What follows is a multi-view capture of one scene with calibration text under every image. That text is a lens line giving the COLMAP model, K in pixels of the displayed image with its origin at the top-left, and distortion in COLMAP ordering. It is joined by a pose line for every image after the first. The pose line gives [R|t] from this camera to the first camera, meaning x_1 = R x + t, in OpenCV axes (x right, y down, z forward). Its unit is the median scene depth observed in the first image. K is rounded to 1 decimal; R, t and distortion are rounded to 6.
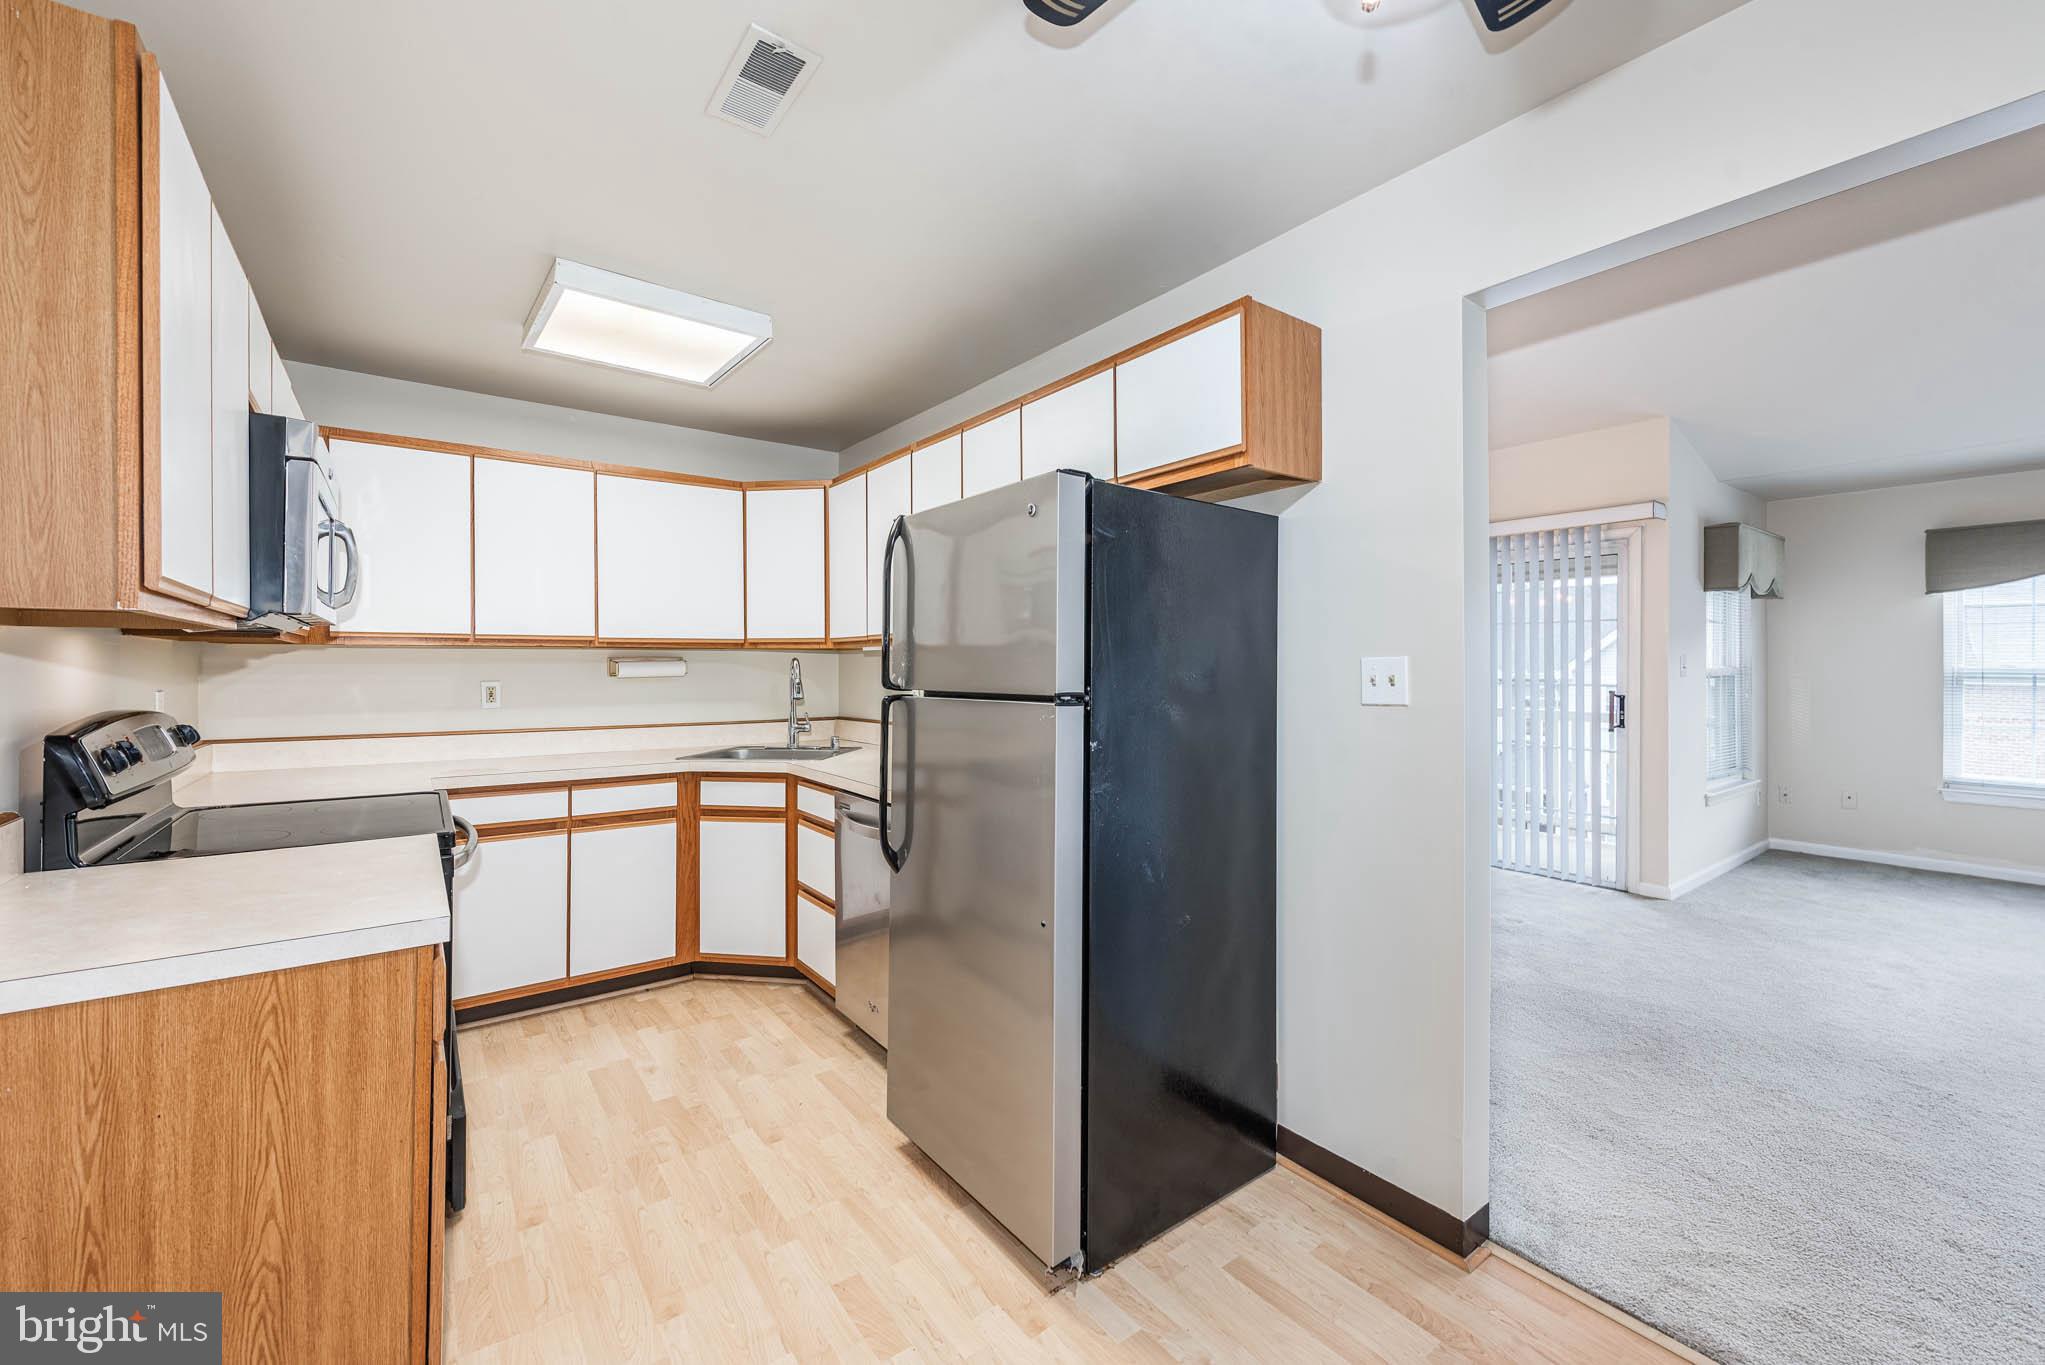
lens RADIAL K [[804.0, 0, 1017.6], [0, 804.0, 671.1], [0, 0, 1]] dist [0.003057, -0.002278]
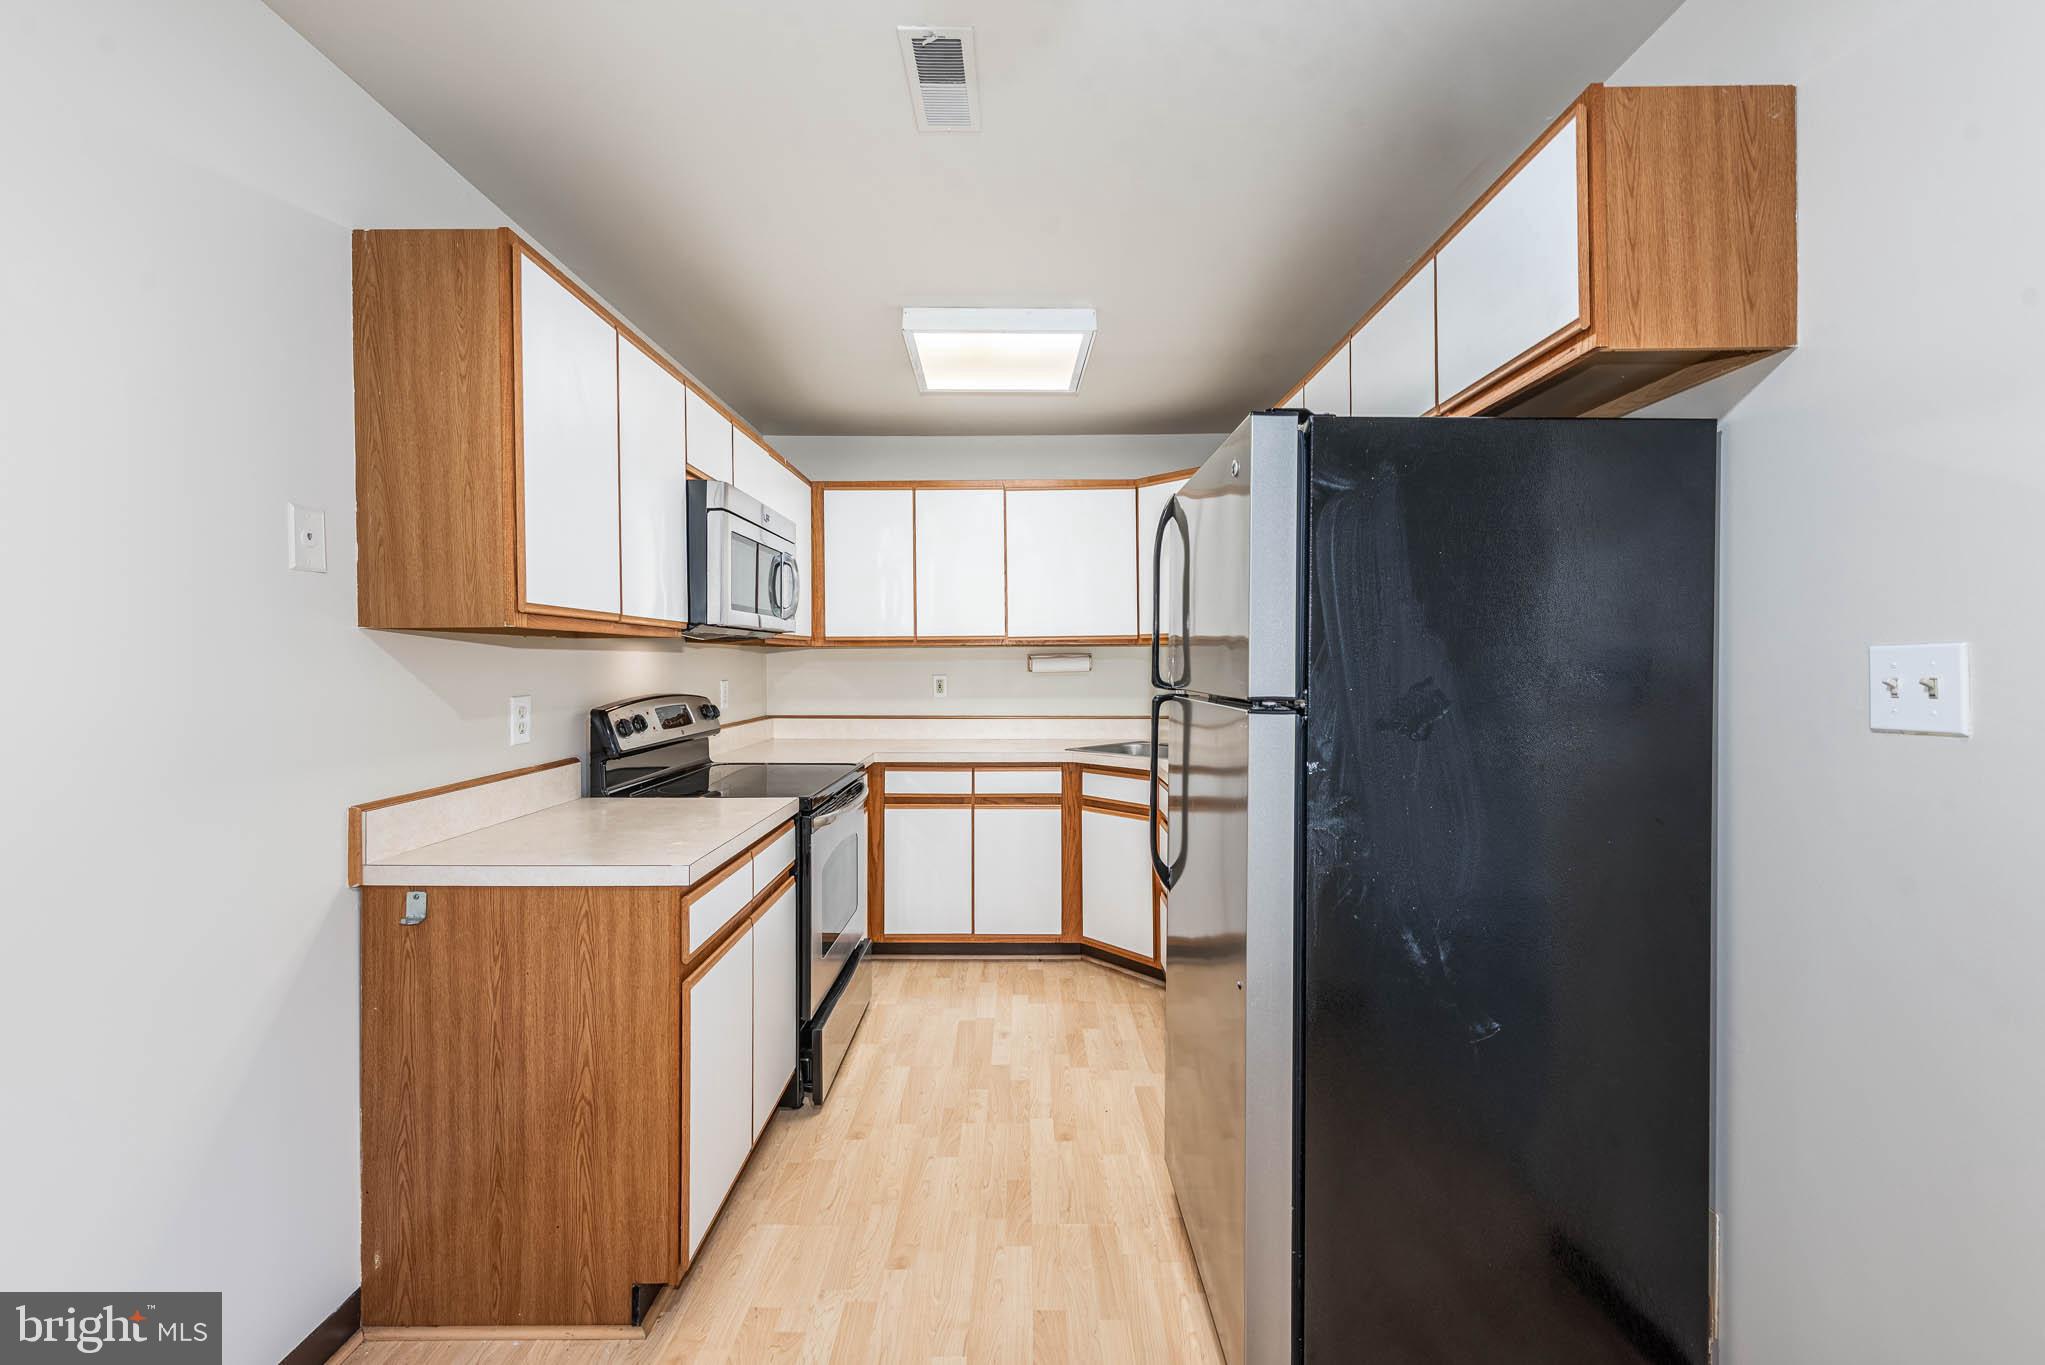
lens RADIAL K [[804.0, 0, 1017.6], [0, 804.0, 671.1], [0, 0, 1]] dist [0.003057, -0.002278]
pose [[0.804275, 0.004480, -0.594241, 0.283529], [-0.000653, 0.999978, 0.006655, -0.002523], [0.594257, -0.004964, 0.804260, 0.197248]]
